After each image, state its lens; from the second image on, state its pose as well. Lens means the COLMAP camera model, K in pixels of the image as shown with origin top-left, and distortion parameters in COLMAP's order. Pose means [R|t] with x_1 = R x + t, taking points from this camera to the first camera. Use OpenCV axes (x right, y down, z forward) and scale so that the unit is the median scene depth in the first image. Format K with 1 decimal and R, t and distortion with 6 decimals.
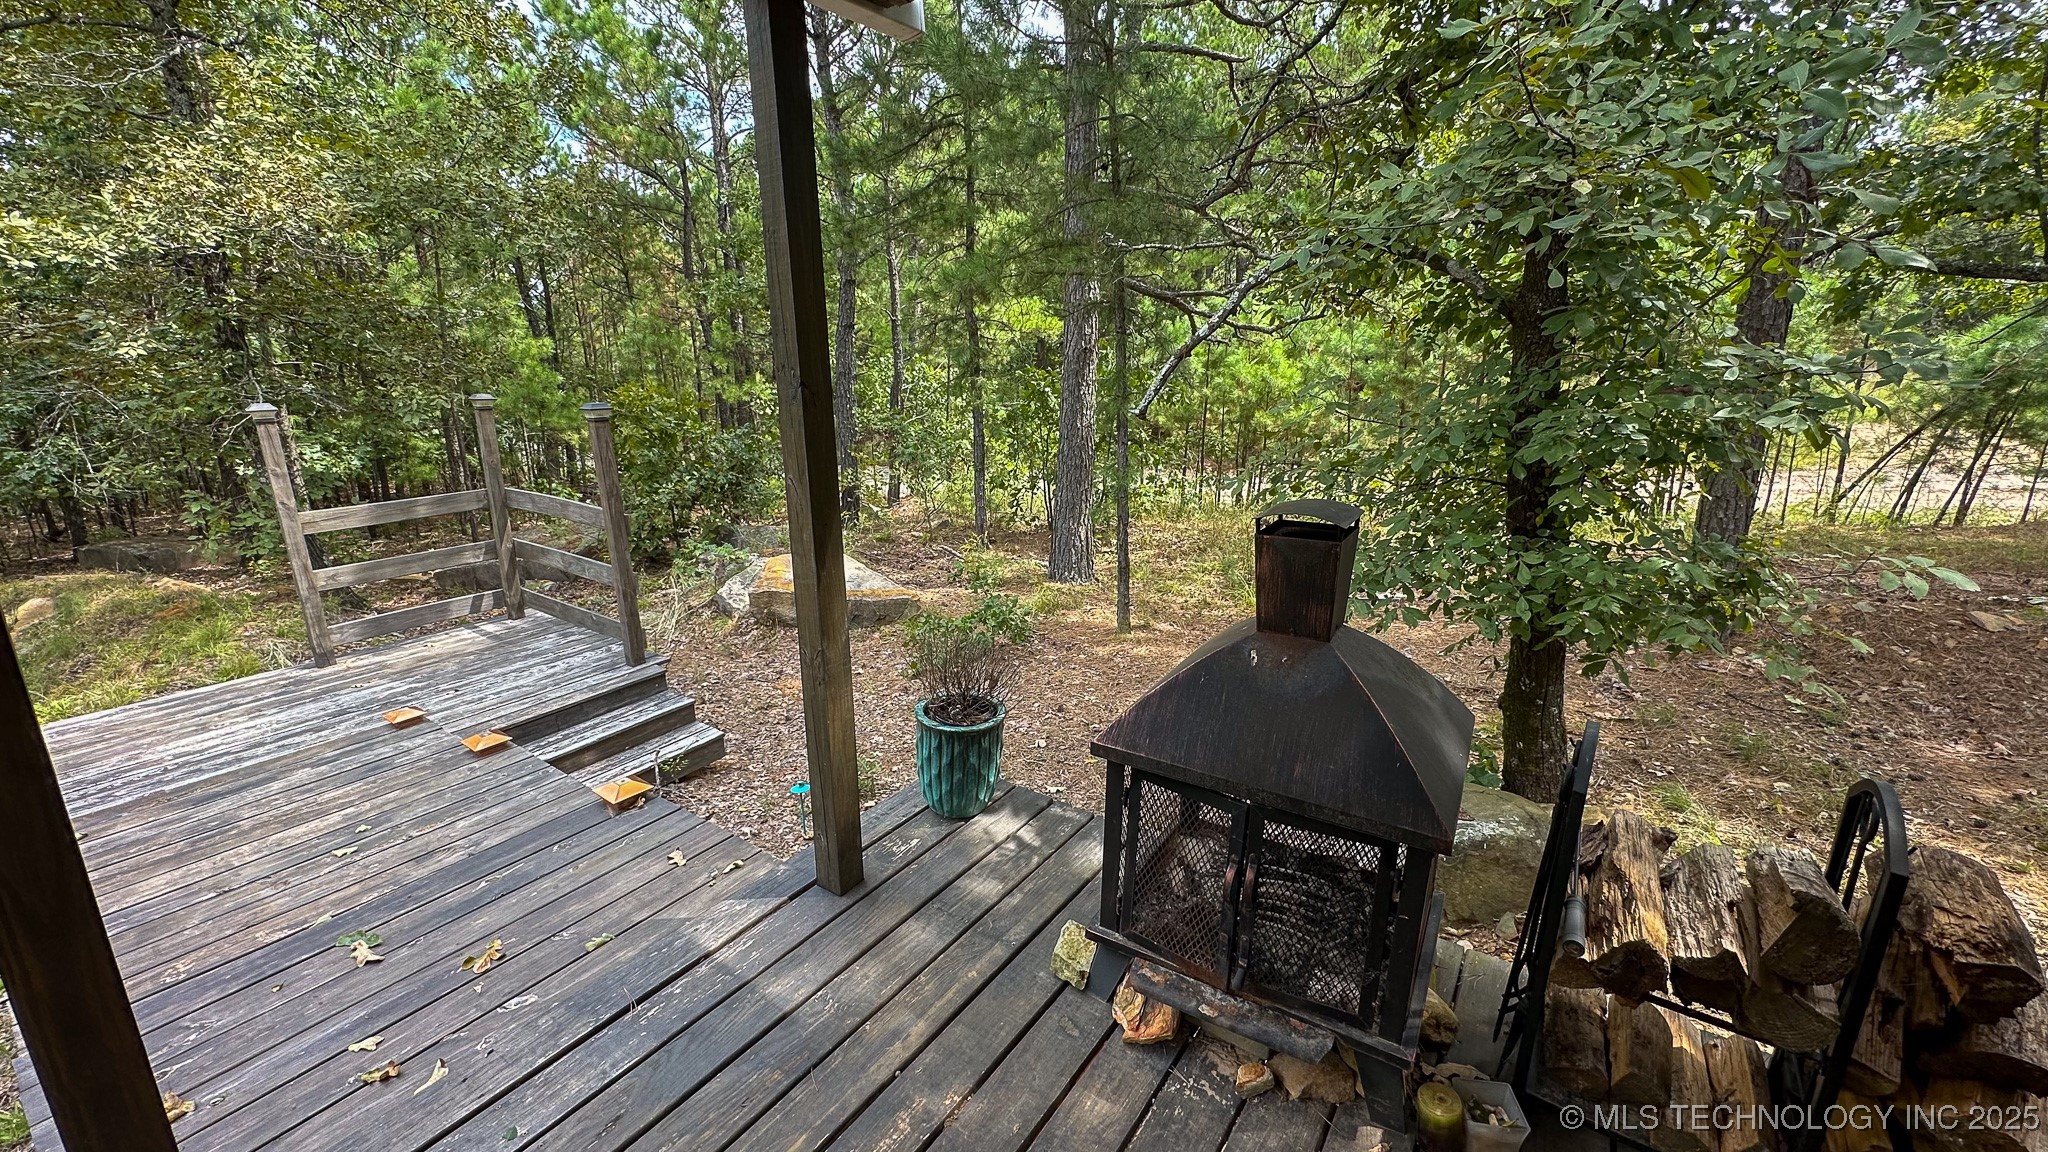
lens RADIAL K [[822.3, 0, 1024.0], [0, 822.3, 576.0], [0, 0, 1]] dist [-0.000985, 0.000295]
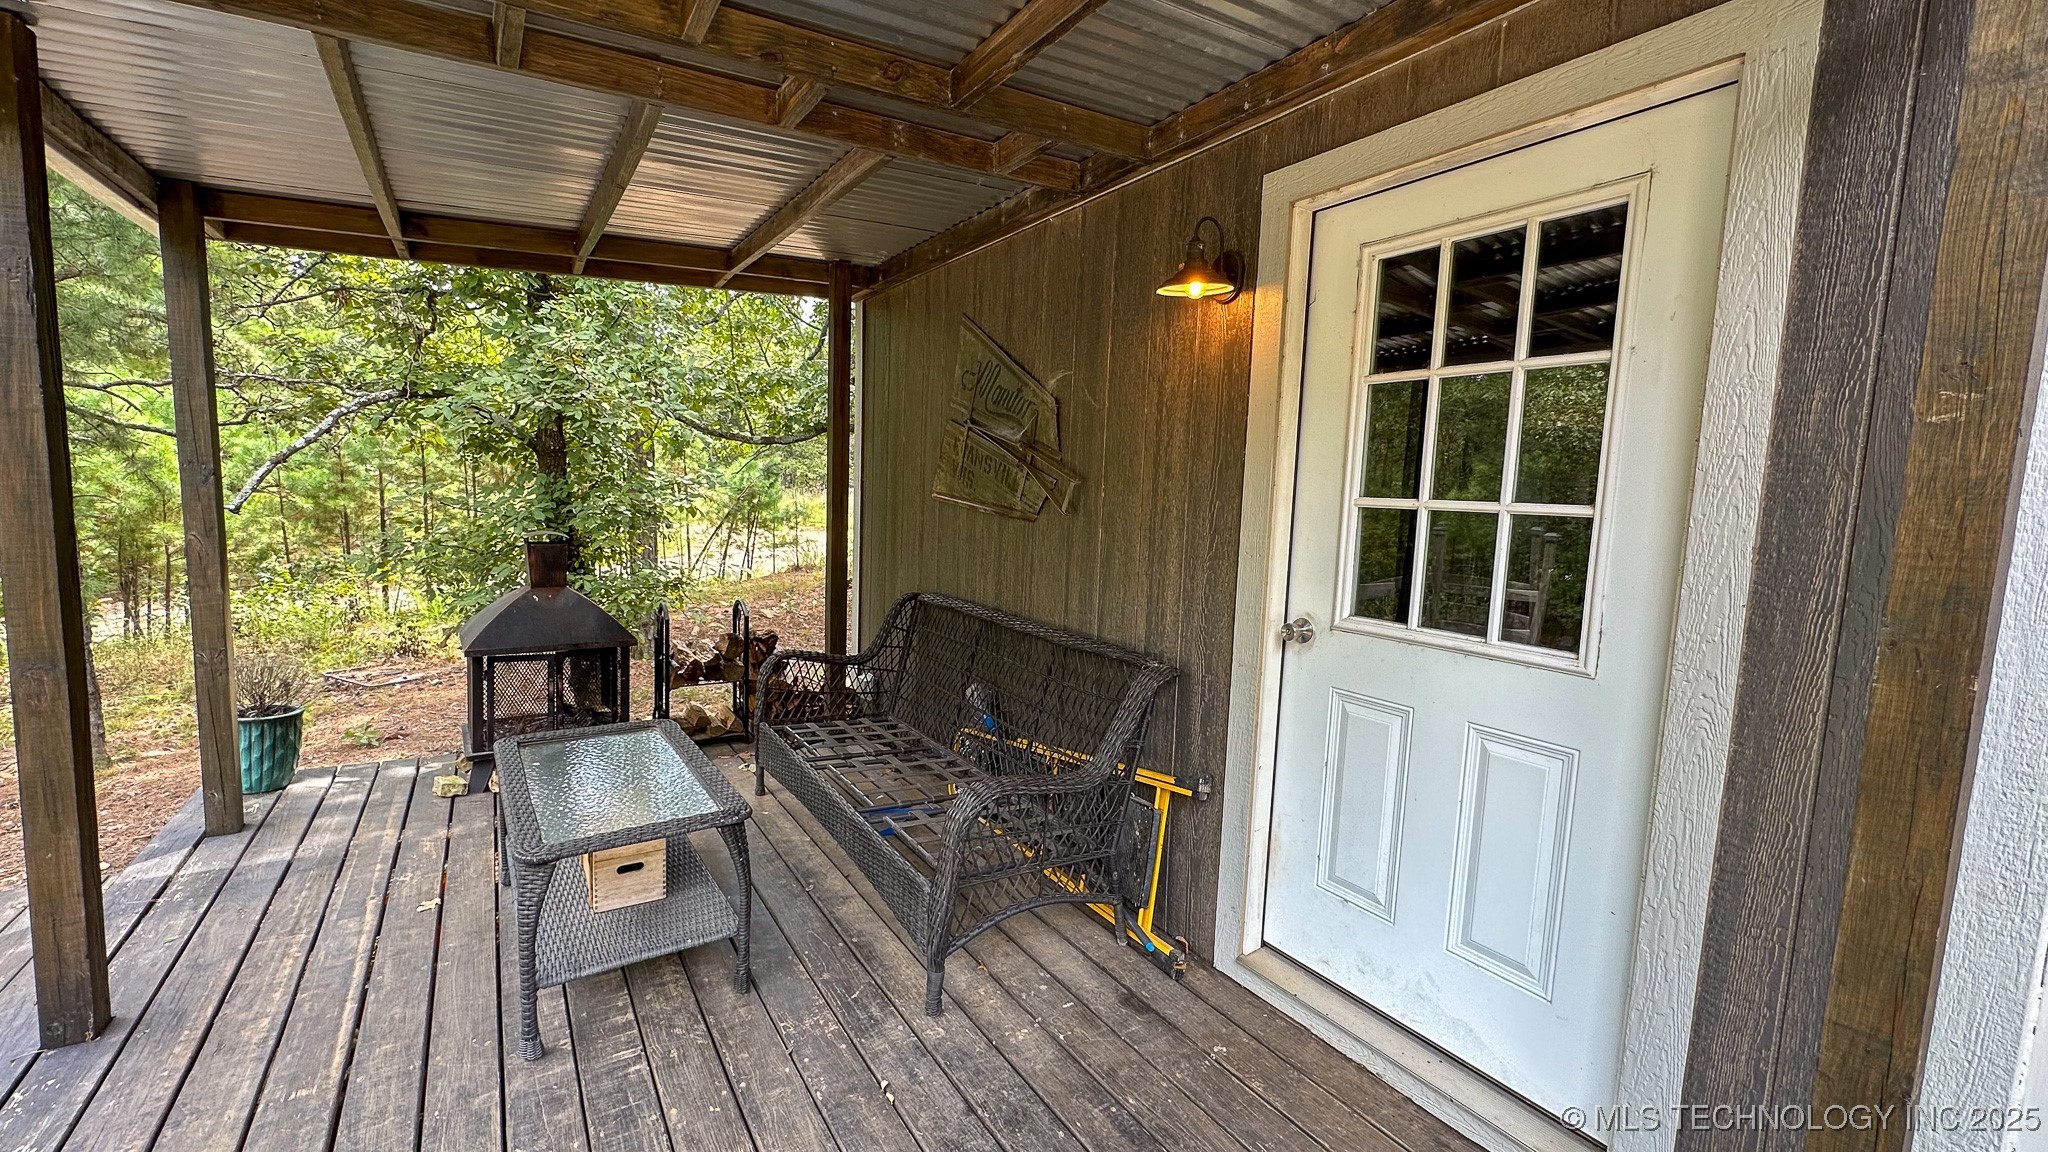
lens RADIAL K [[822.3, 0, 1024.0], [0, 822.3, 576.0], [0, 0, 1]] dist [-0.000985, 0.000295]
pose [[0.384730, -0.080985, 0.919469, -0.858178], [0.205191, 0.978722, 0.000347, 0.208946], [-0.899933, 0.188534, 0.393161, -0.749762]]
